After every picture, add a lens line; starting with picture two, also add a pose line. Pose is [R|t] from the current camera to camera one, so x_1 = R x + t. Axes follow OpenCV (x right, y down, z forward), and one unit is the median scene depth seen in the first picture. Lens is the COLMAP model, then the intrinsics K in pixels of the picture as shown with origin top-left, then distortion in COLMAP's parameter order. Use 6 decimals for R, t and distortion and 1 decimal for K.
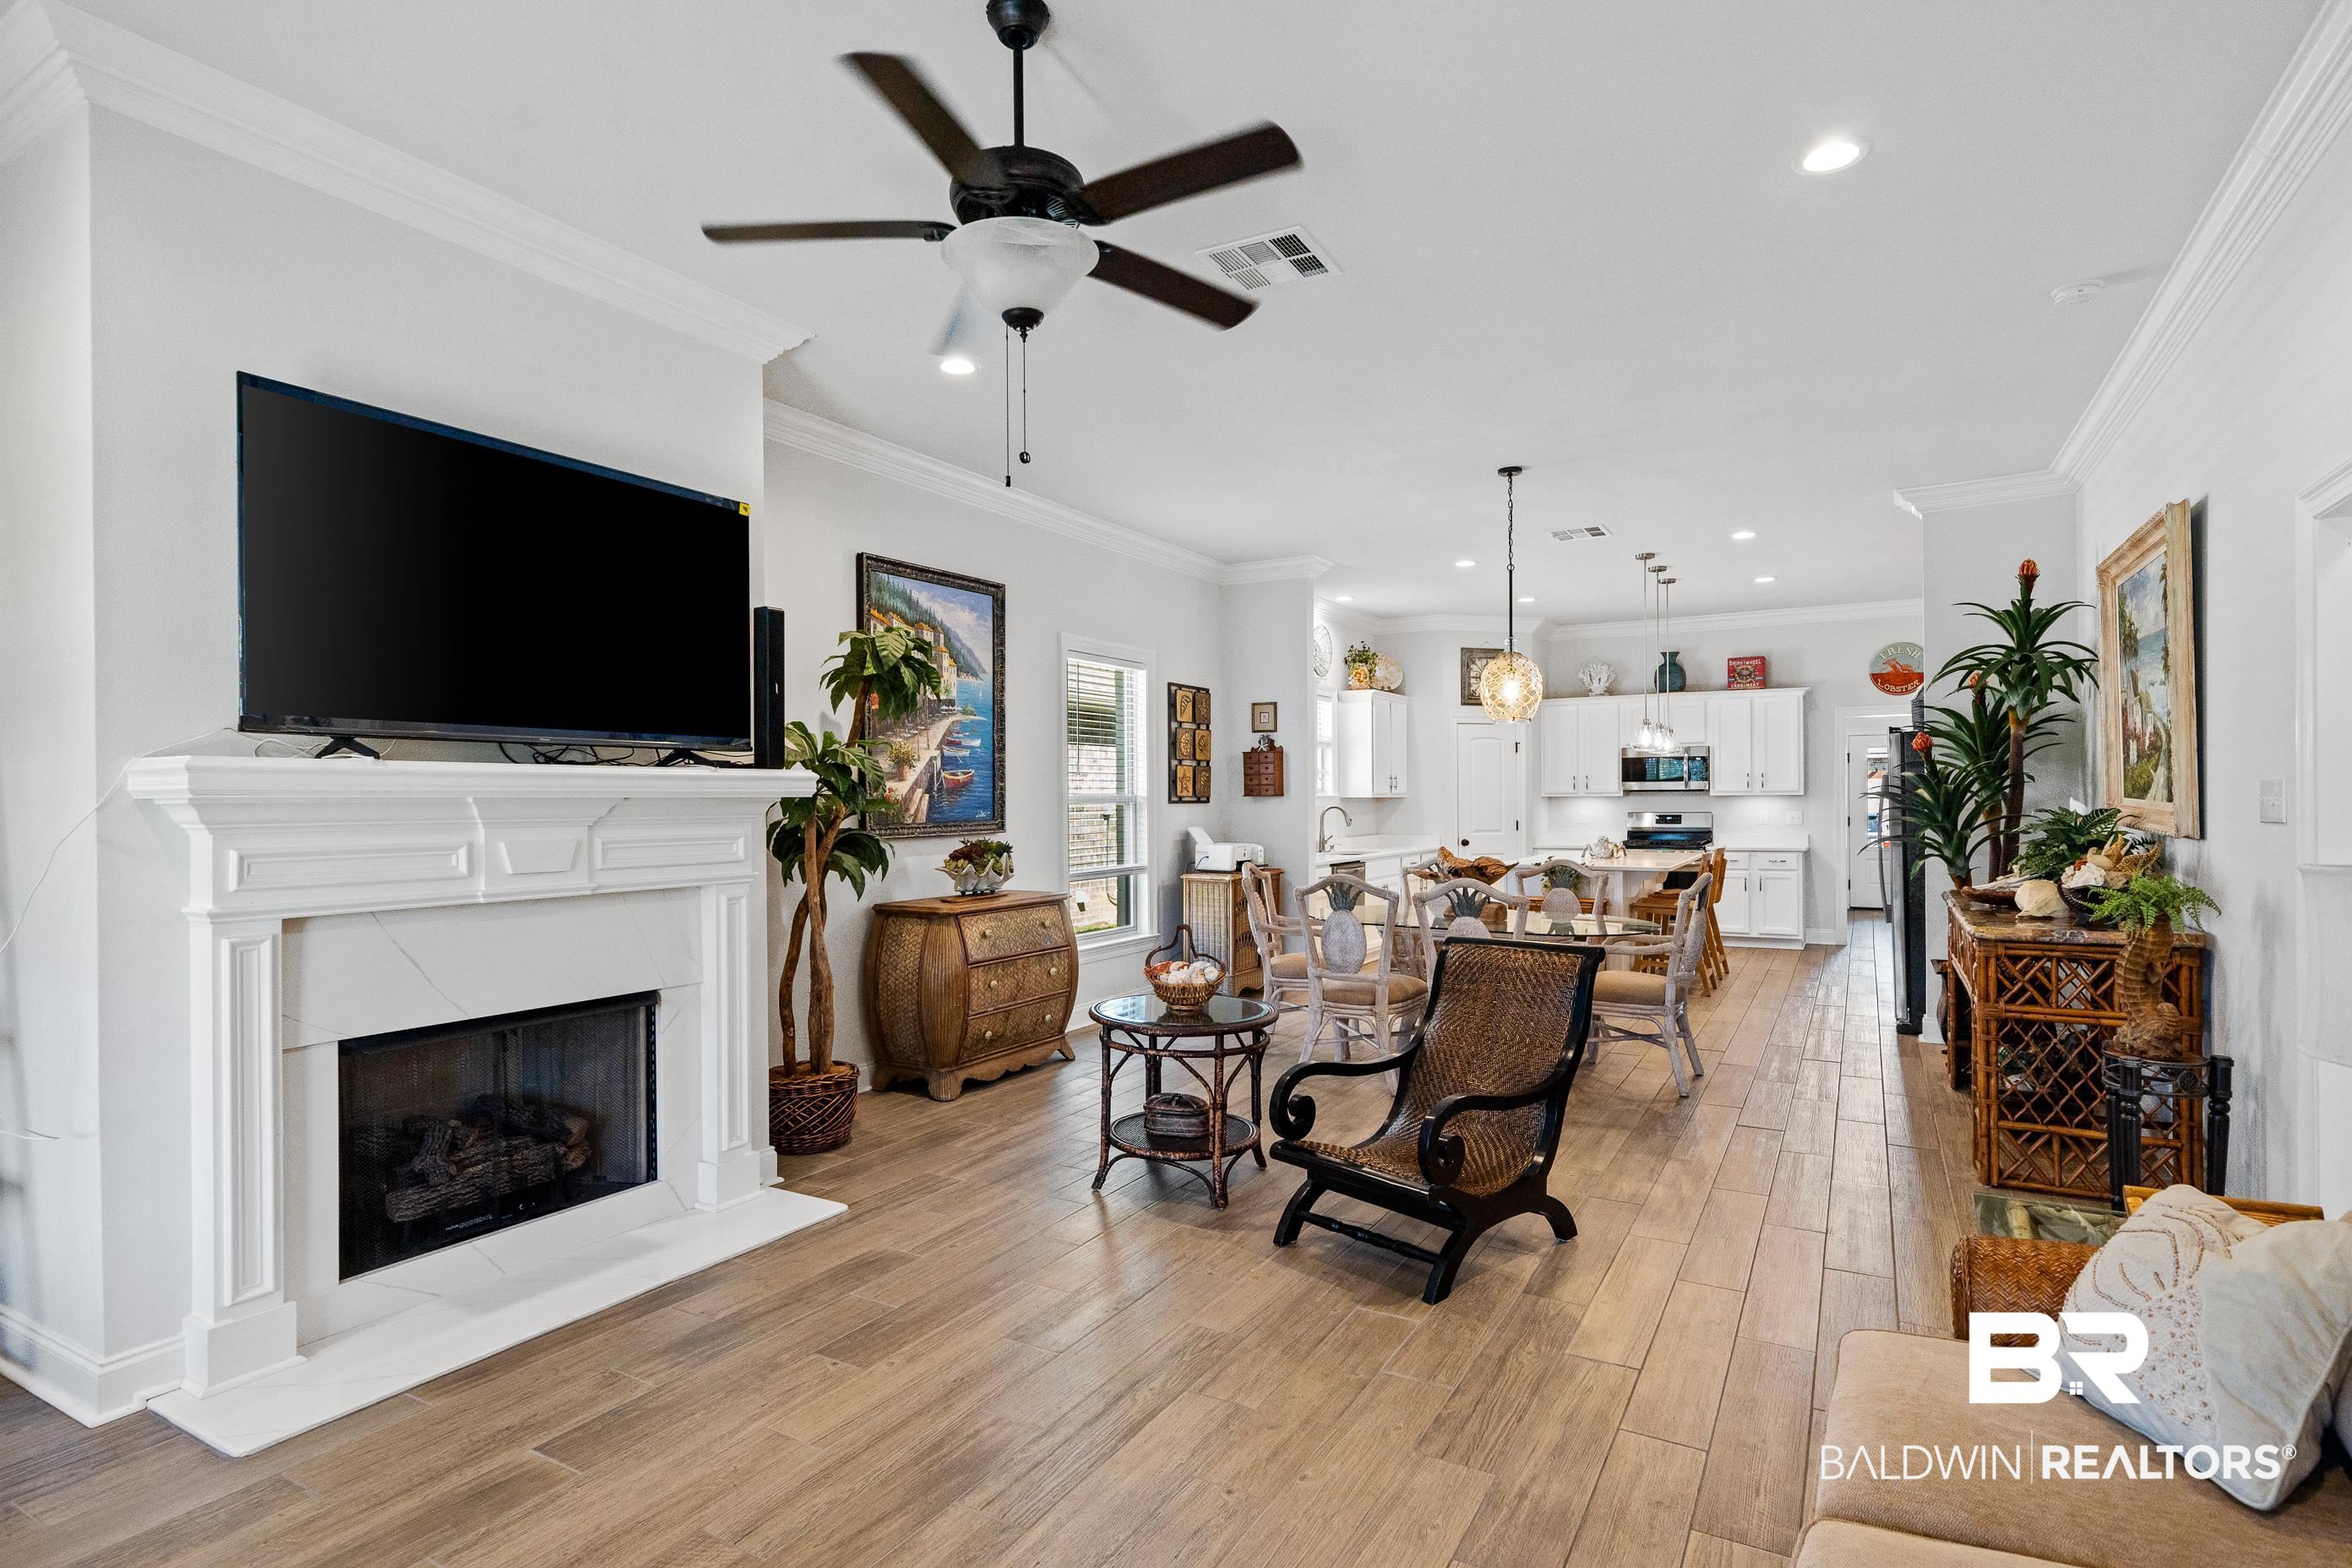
lens RADIAL K [[1178.9, 0, 1183.8], [0, 1178.9, 800.6], [0, 0, 1]] dist [-0.000701, -0.000075]
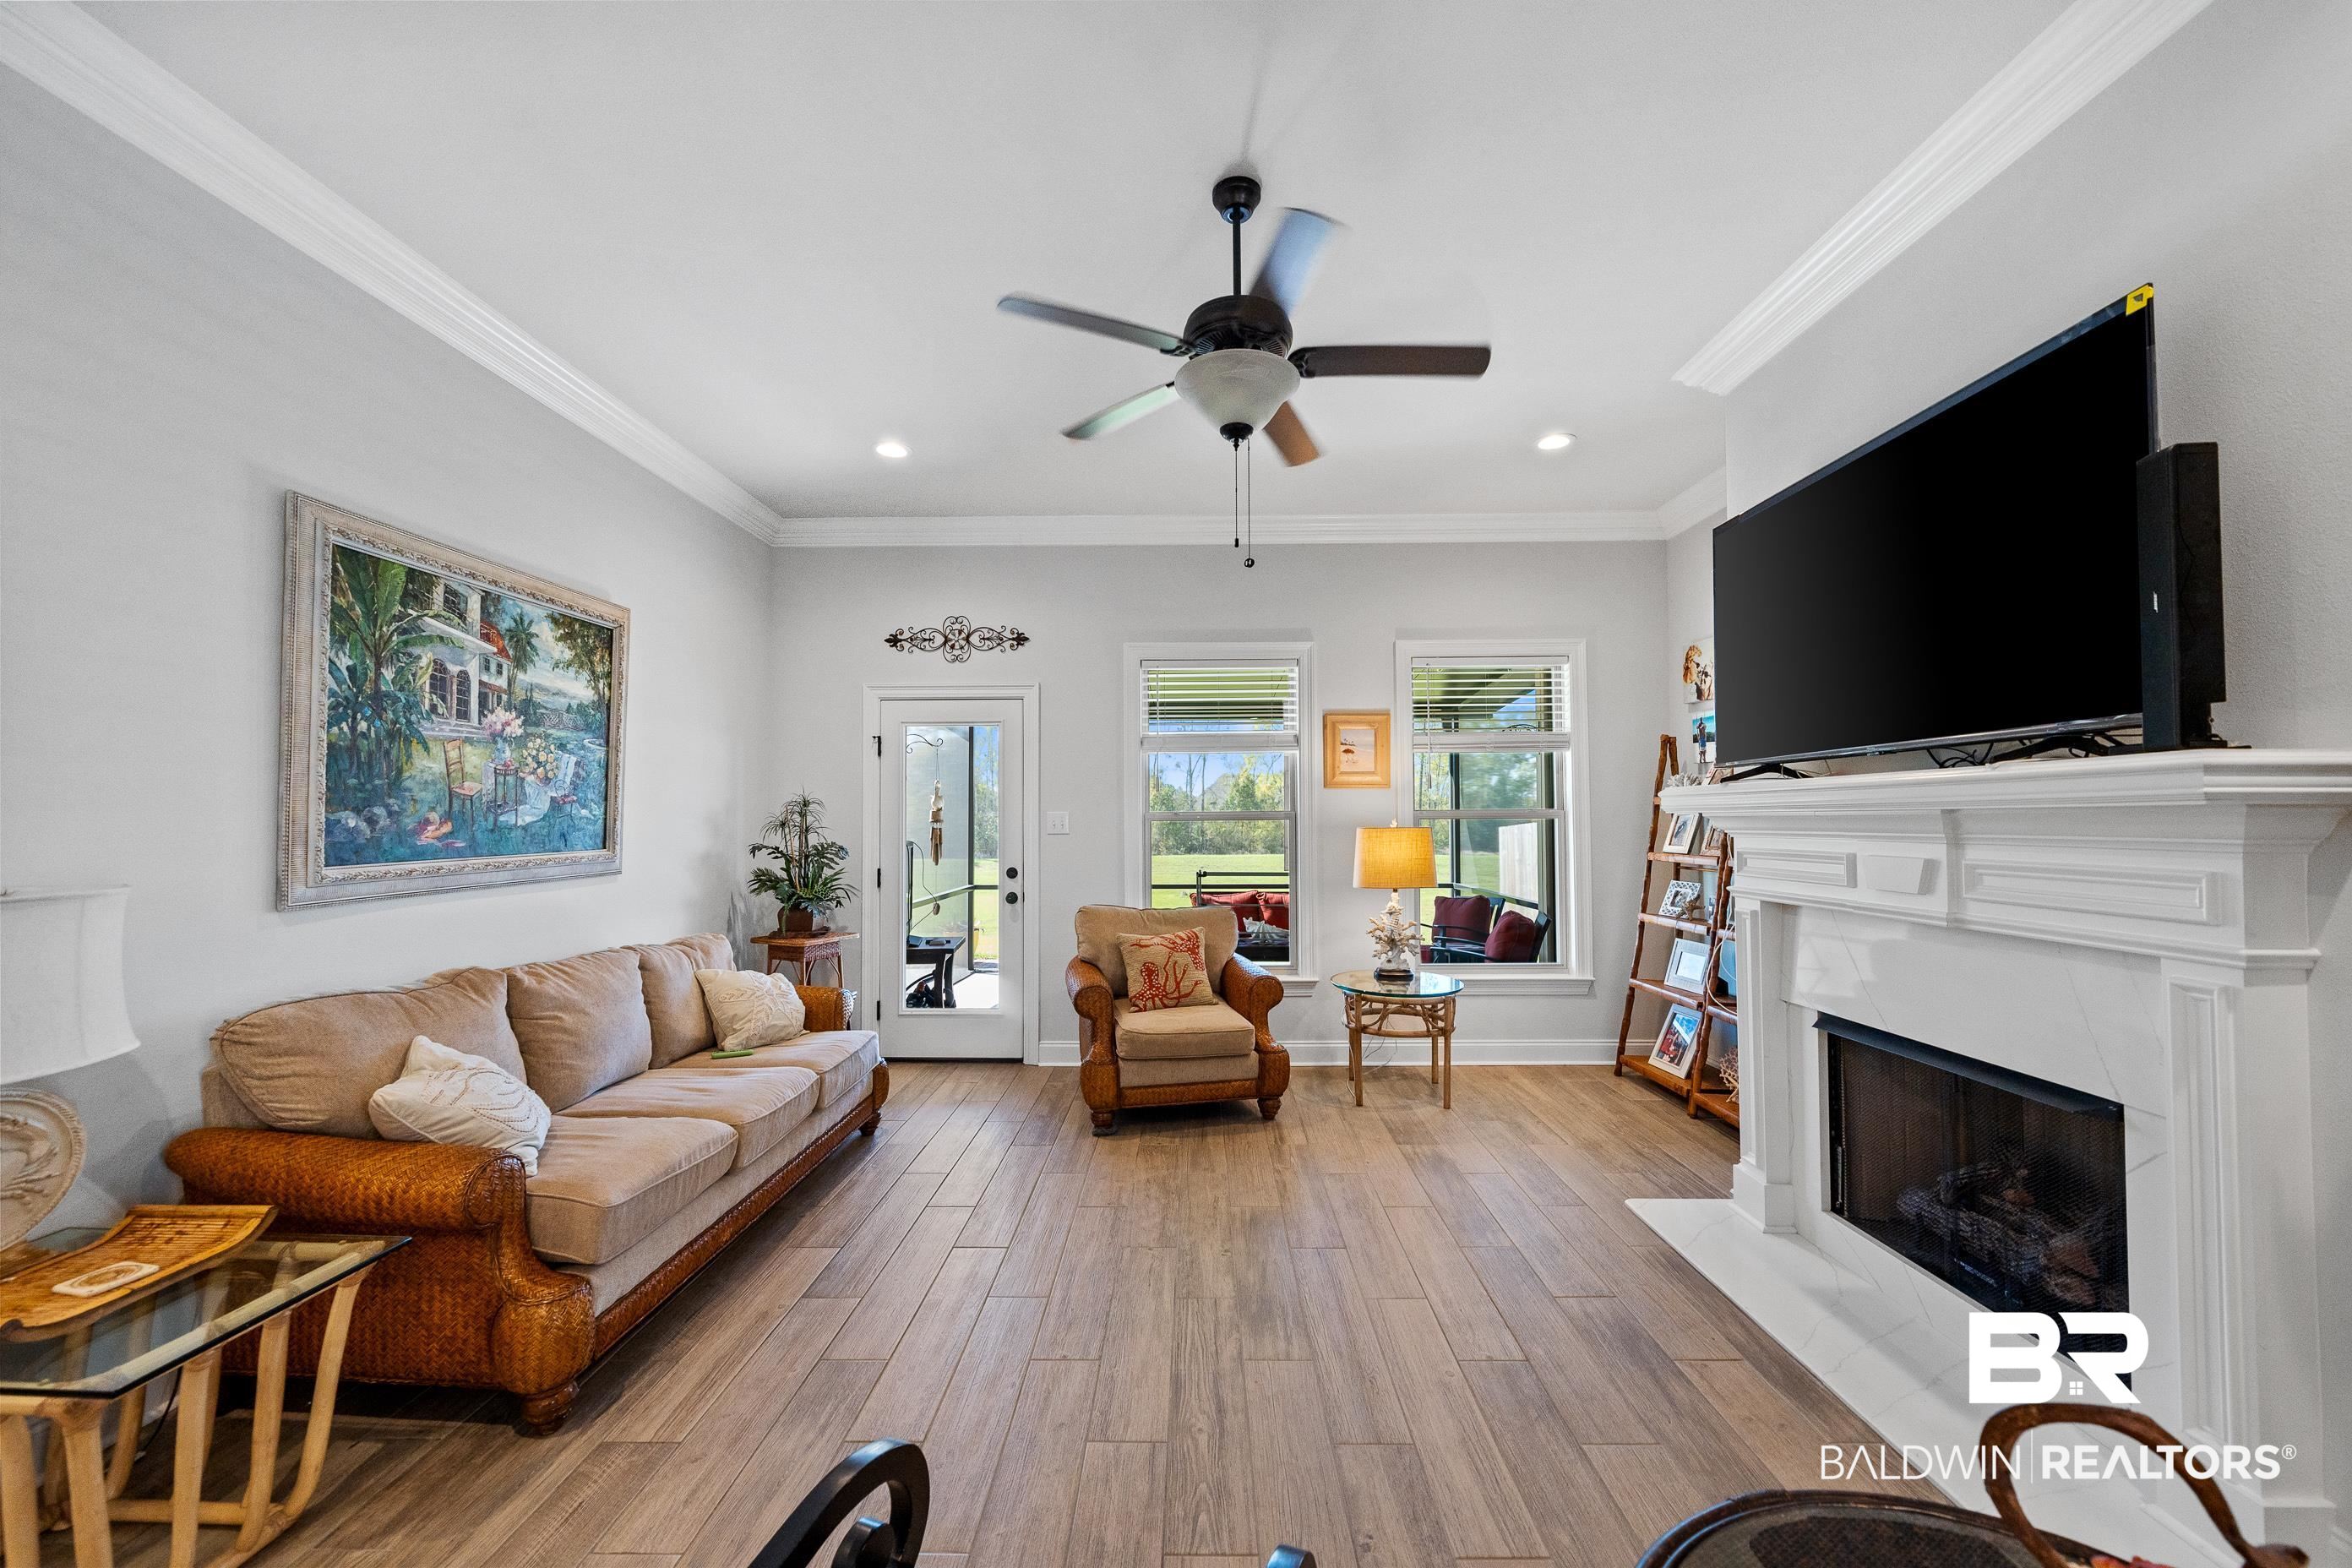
lens RADIAL K [[909.8, 0, 1179.6], [0, 909.8, 794.4], [0, 0, 1]] dist [0.000222, 0.000284]
pose [[-0.876695, -0.004102, -0.481029, 0.155869], [0.009193, 0.999638, -0.025278, -0.000882], [0.480959, -0.026583, -0.876340, 0.744400]]
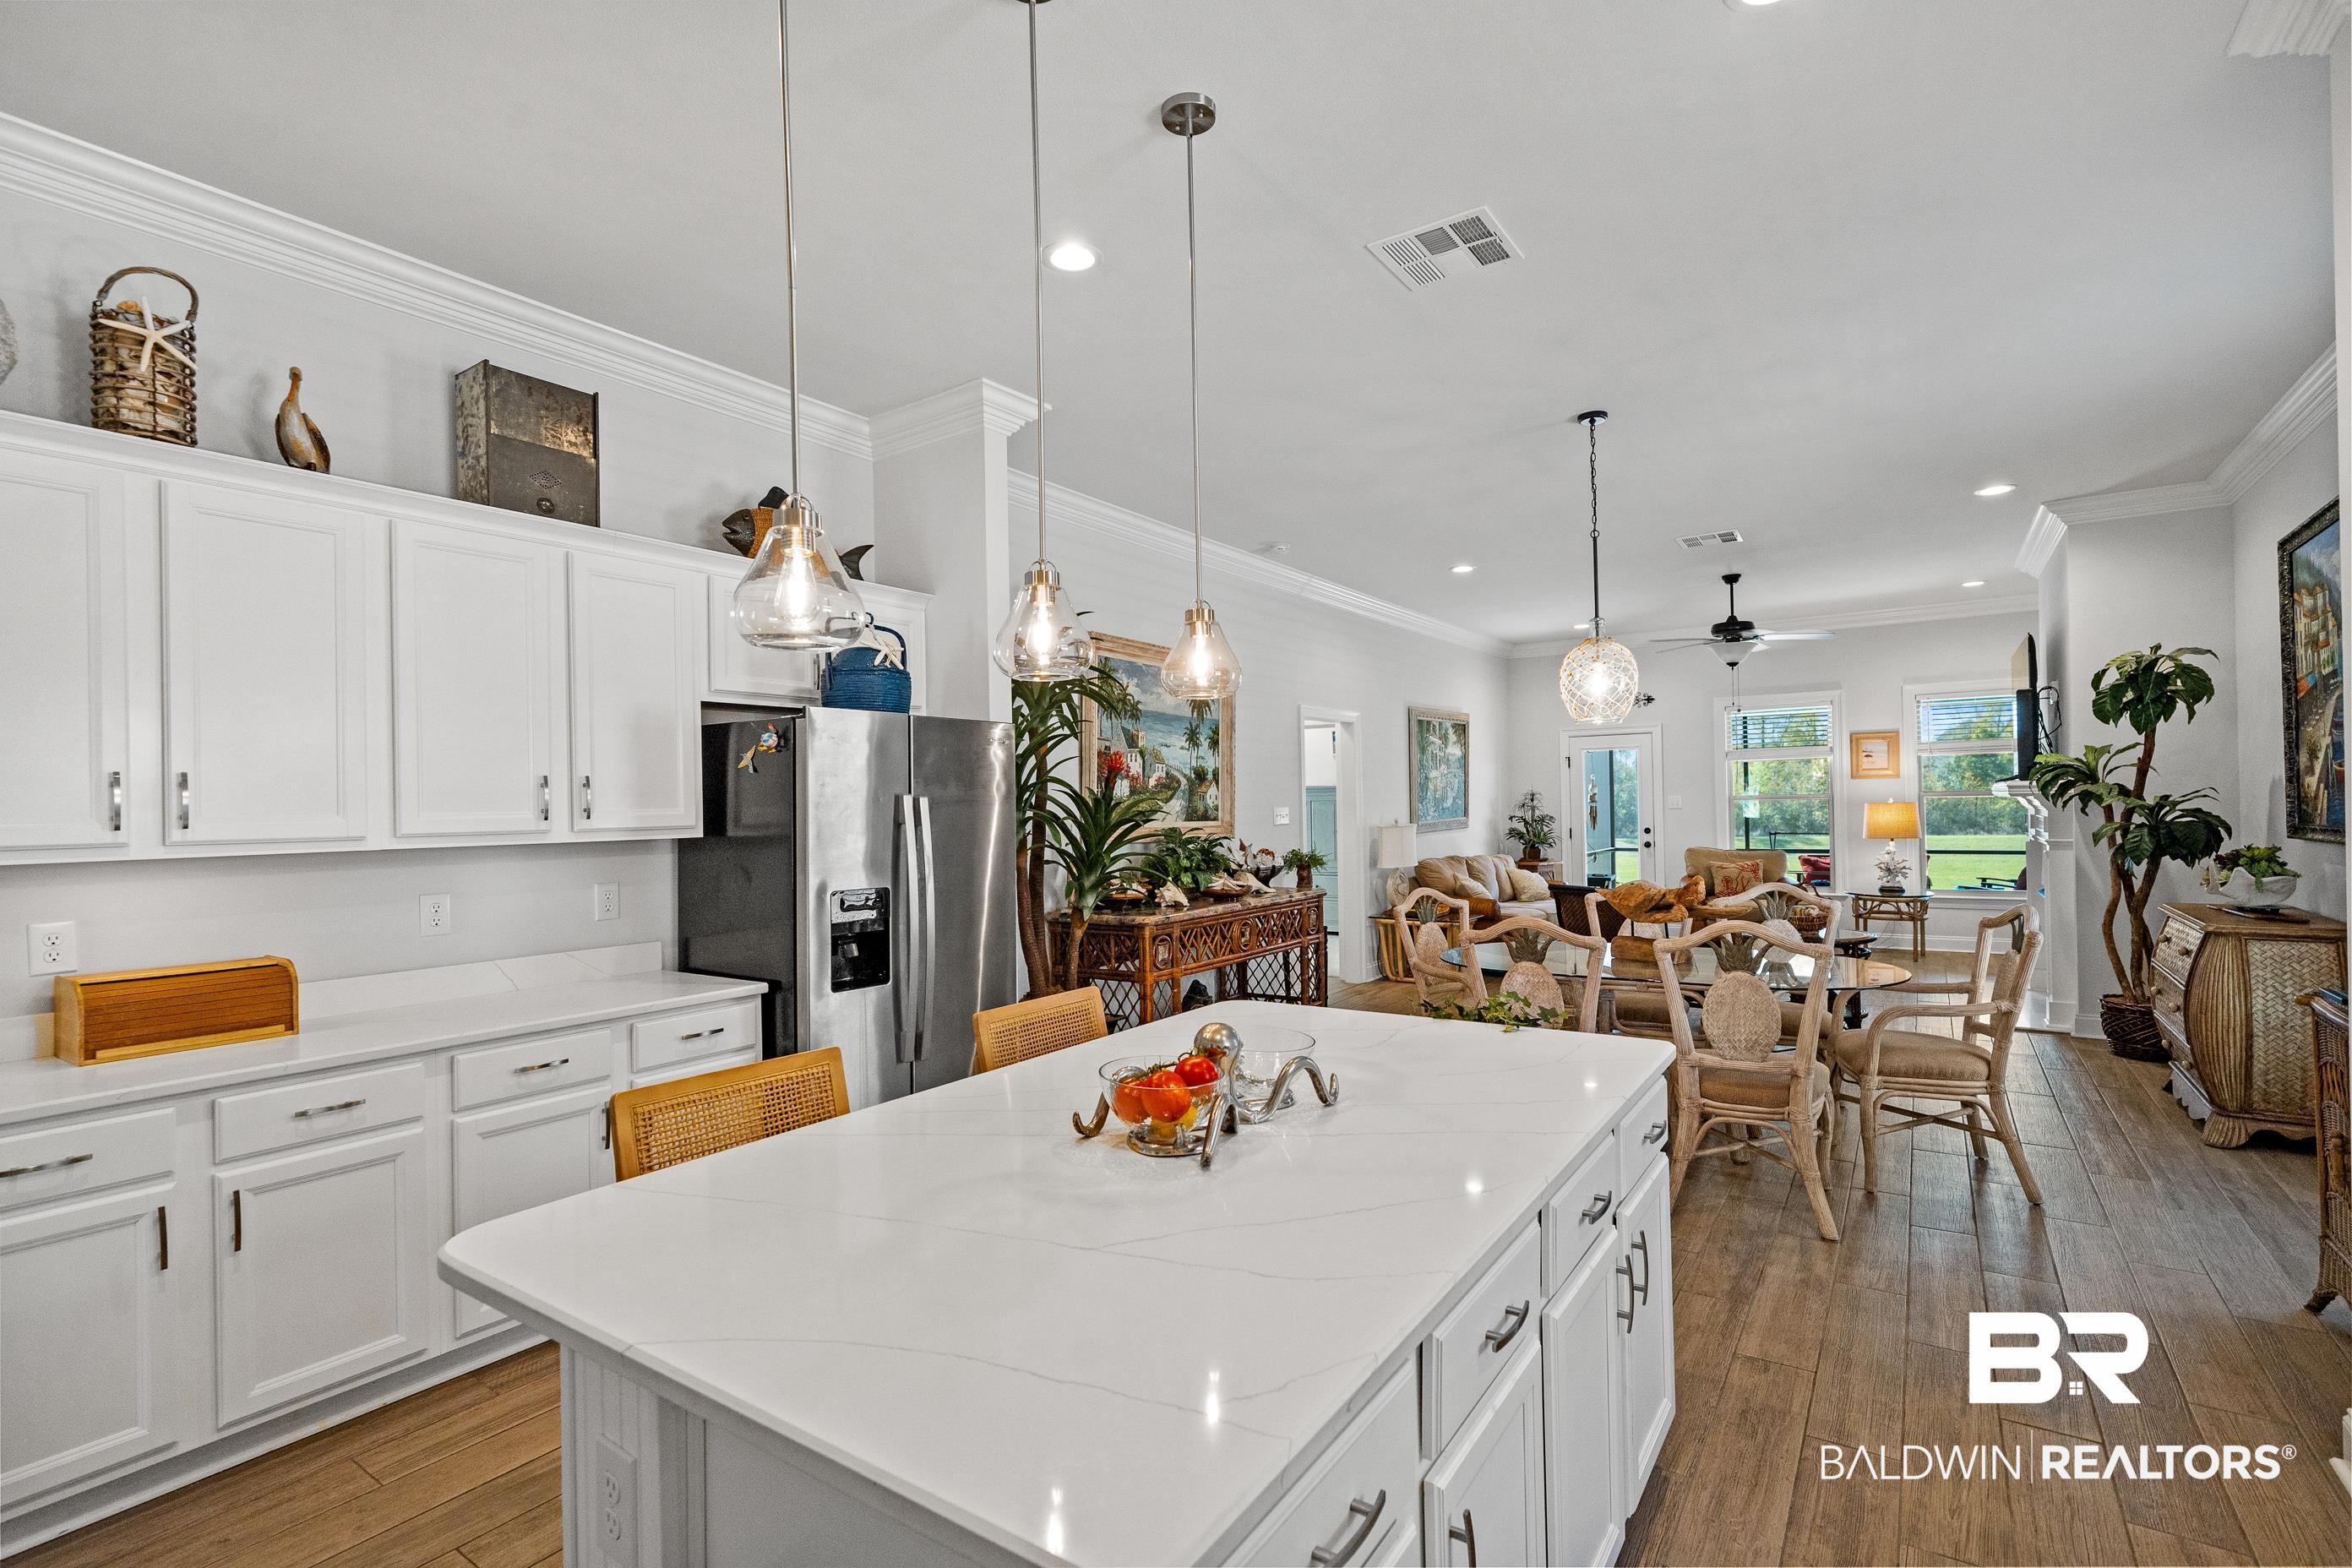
lens RADIAL K [[1074.8, 0, 1178.0], [0, 1074.8, 799.0], [0, 0, 1]] dist [0.000273, 0.000116]
pose [[-0.996048, 0.026710, 0.084711, 0.509441], [0.026488, 0.999642, -0.003744, -0.017271], [-0.084780, -0.001485, -0.996399, 1.771937]]
